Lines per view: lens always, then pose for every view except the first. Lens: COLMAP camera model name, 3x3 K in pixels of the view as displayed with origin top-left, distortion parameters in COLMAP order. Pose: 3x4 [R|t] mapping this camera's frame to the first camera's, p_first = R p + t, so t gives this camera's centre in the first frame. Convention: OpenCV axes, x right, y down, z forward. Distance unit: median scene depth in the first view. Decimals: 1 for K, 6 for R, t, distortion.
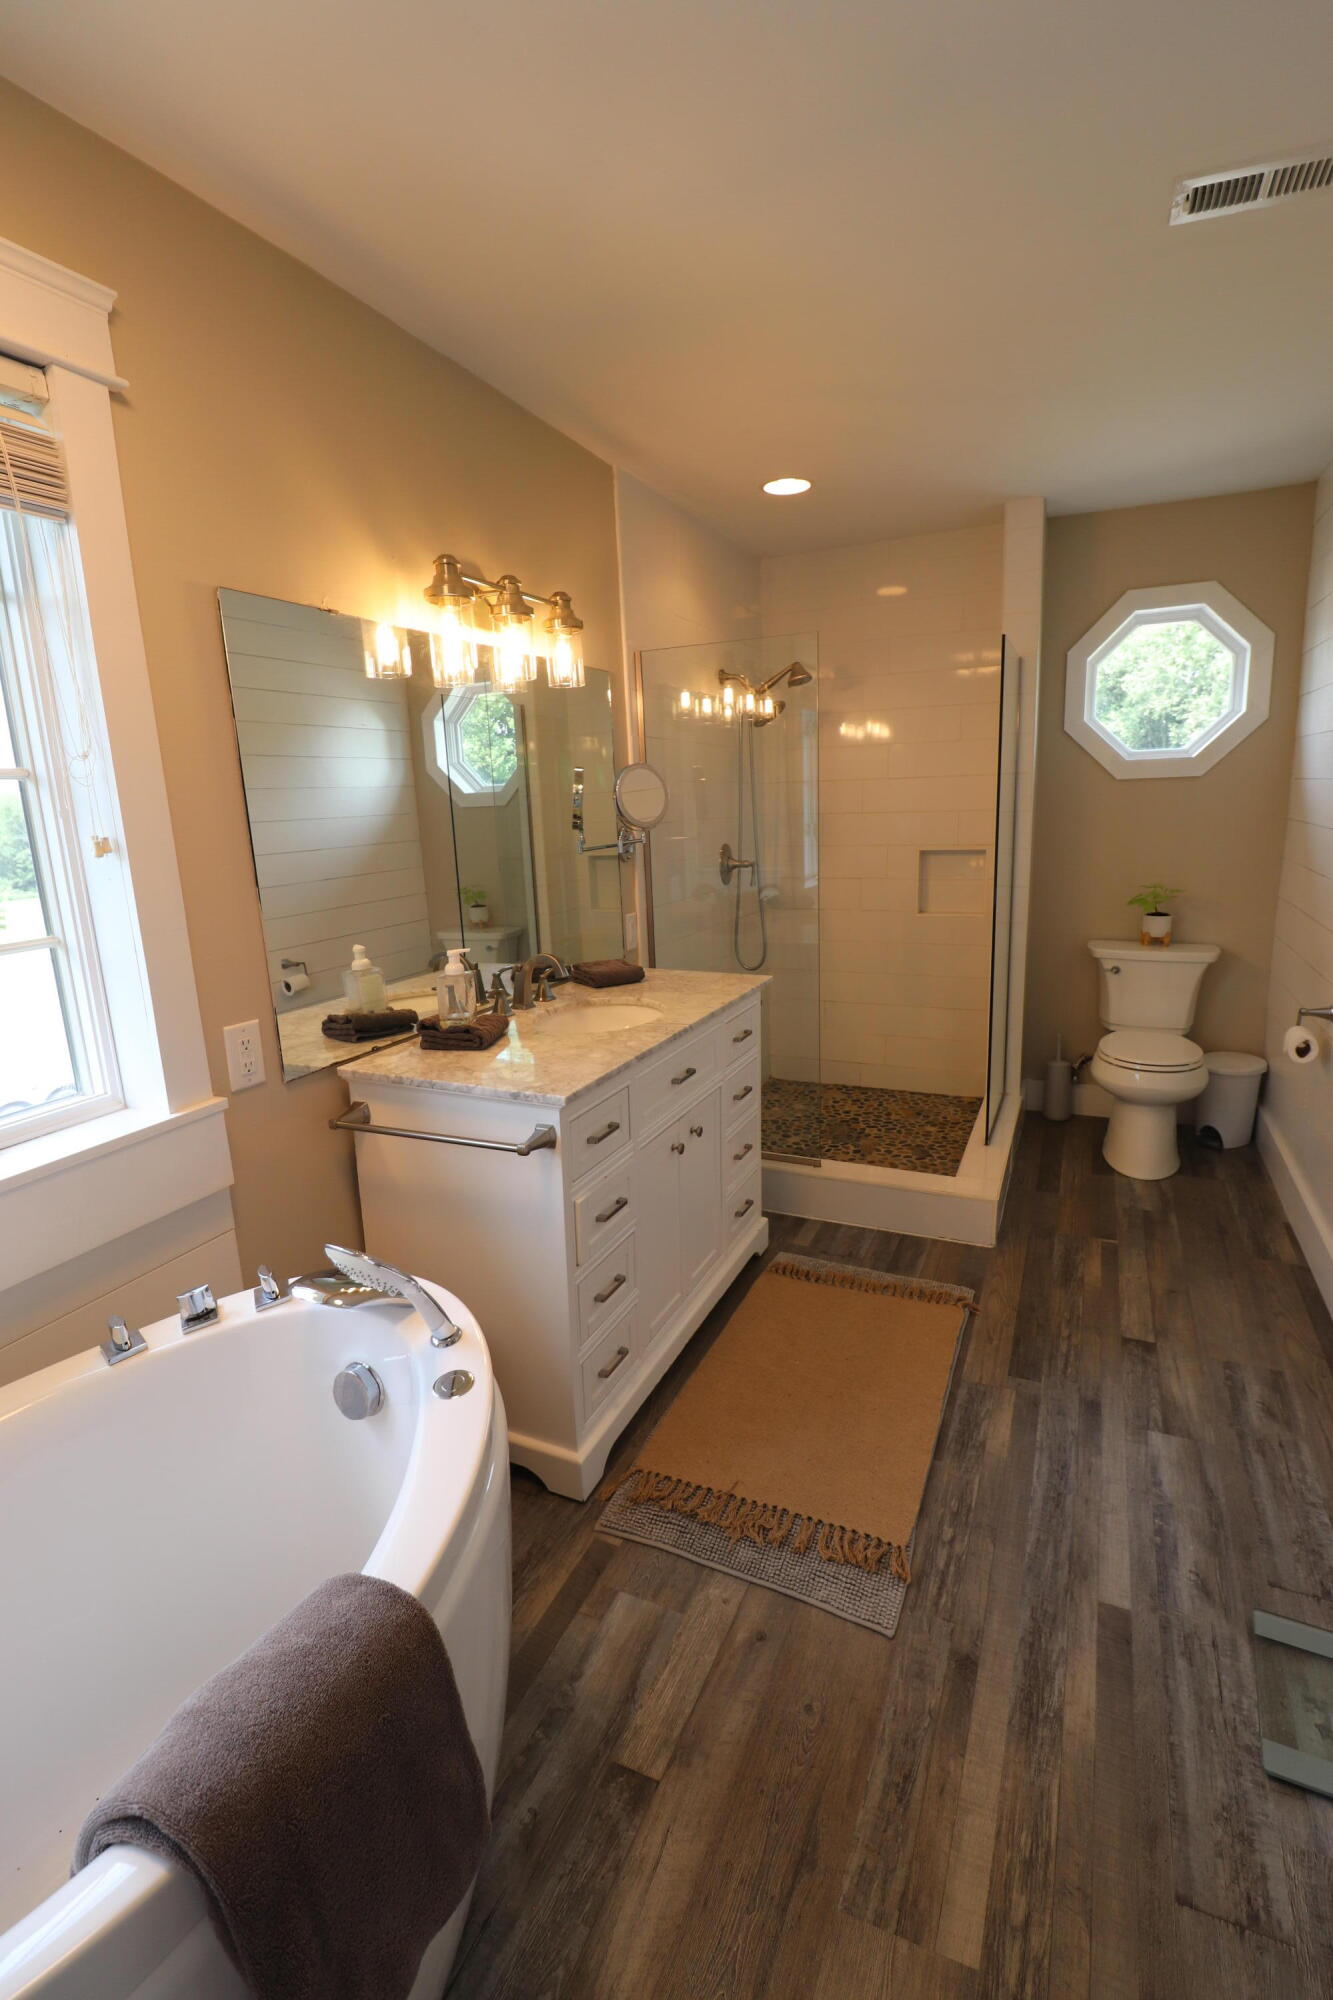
lens RADIAL K [[924.4, 0, 665.7], [0, 924.4, 1000.3], [0, 0, 1]] dist [-0.006727, -0.009871]
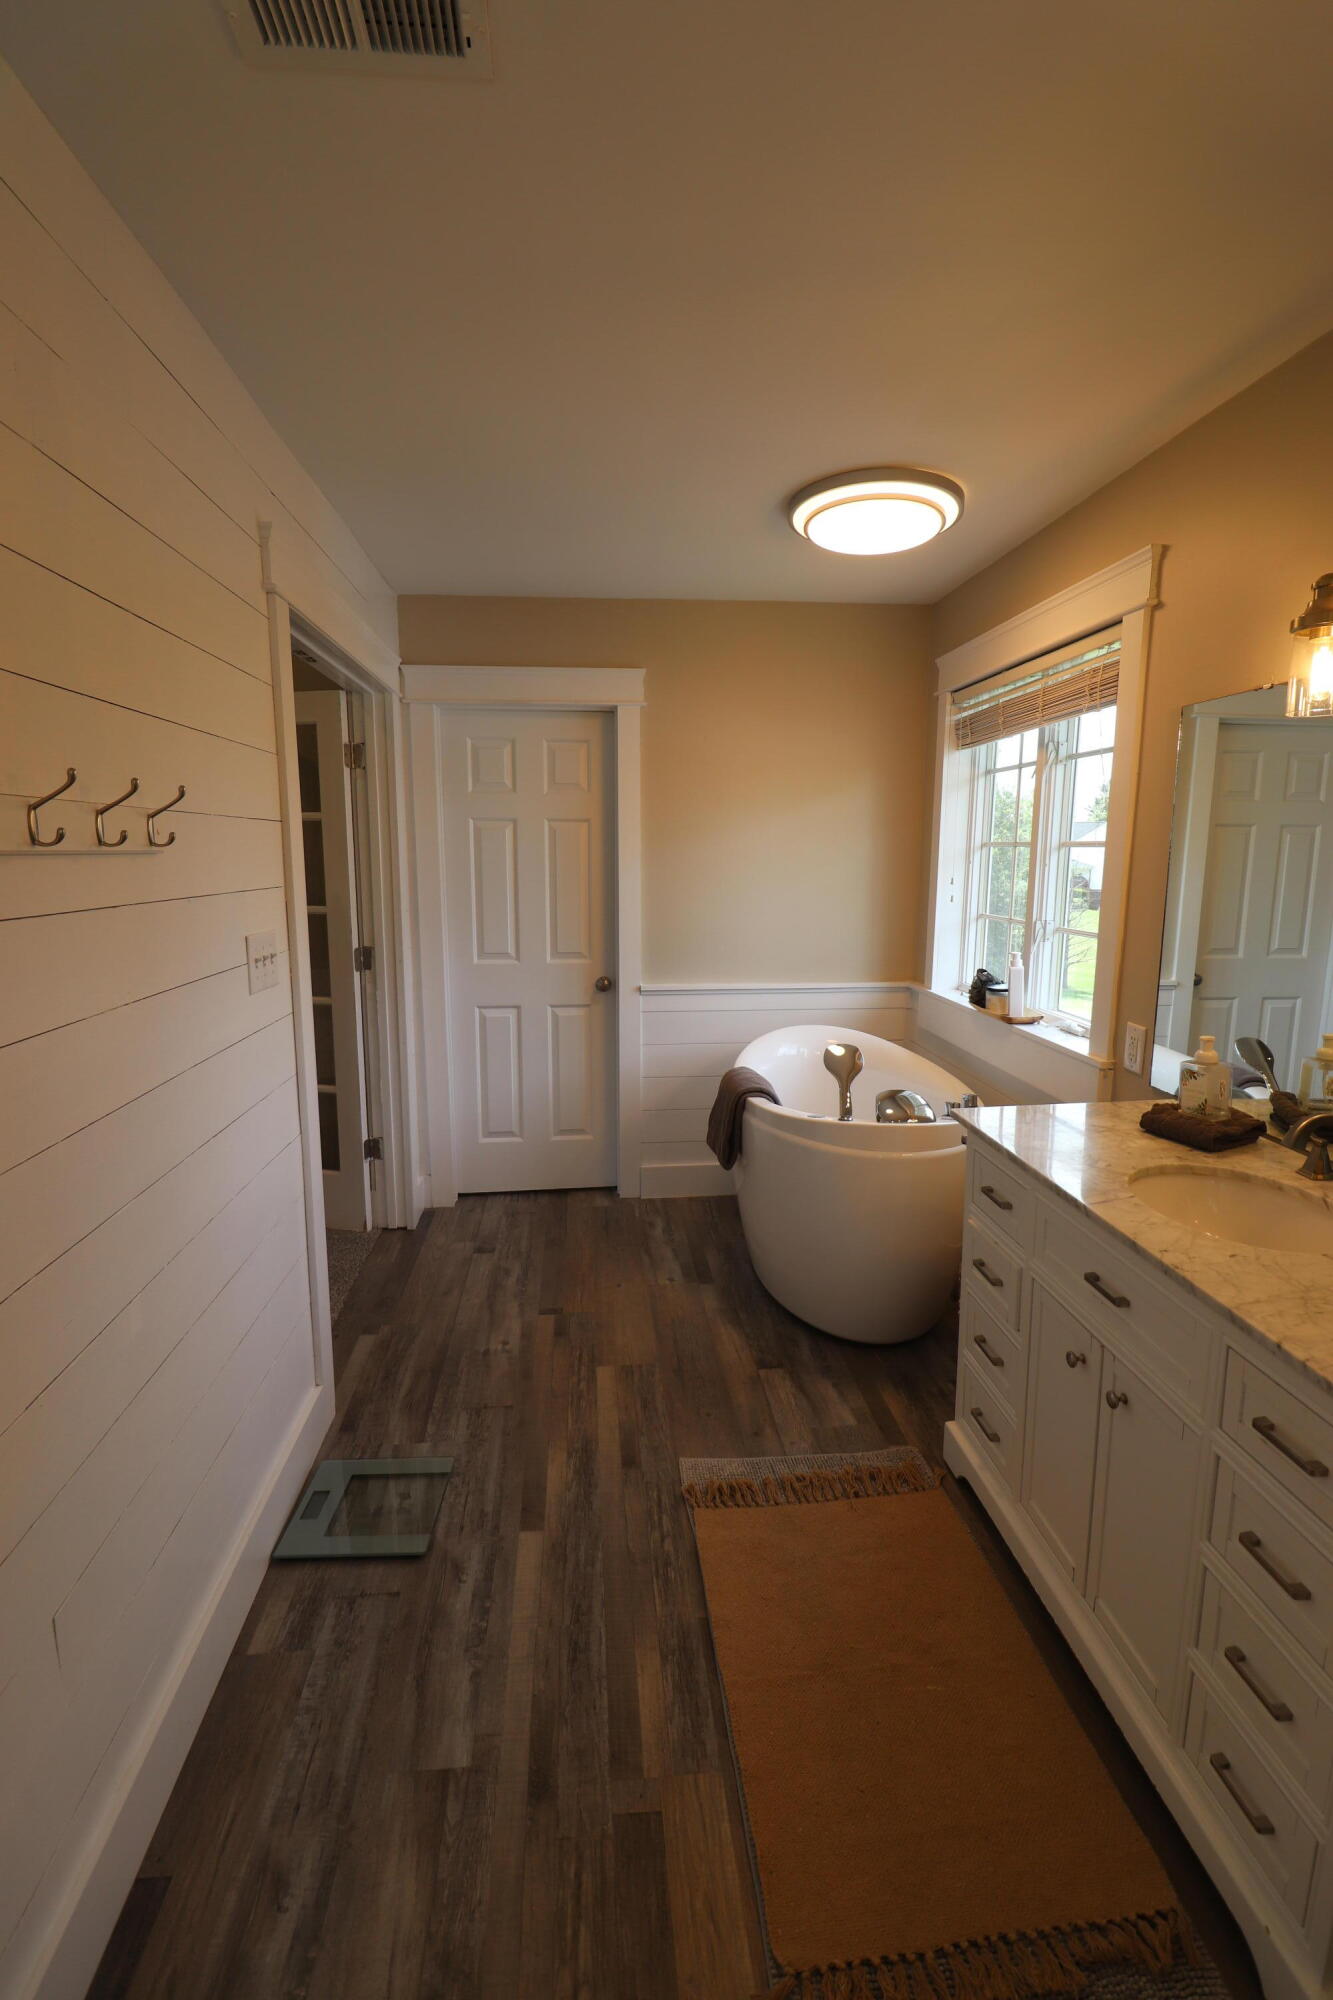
lens RADIAL K [[924.4, 0, 662.3], [0, 924.4, 1000.6], [0, 0, 1]] dist [-0.006727, -0.009871]
pose [[-0.869337, 0.114904, -0.480677, 0.800974], [-0.077575, 0.928816, 0.362329, -0.444837], [0.488094, 0.352275, -0.798540, 1.717926]]
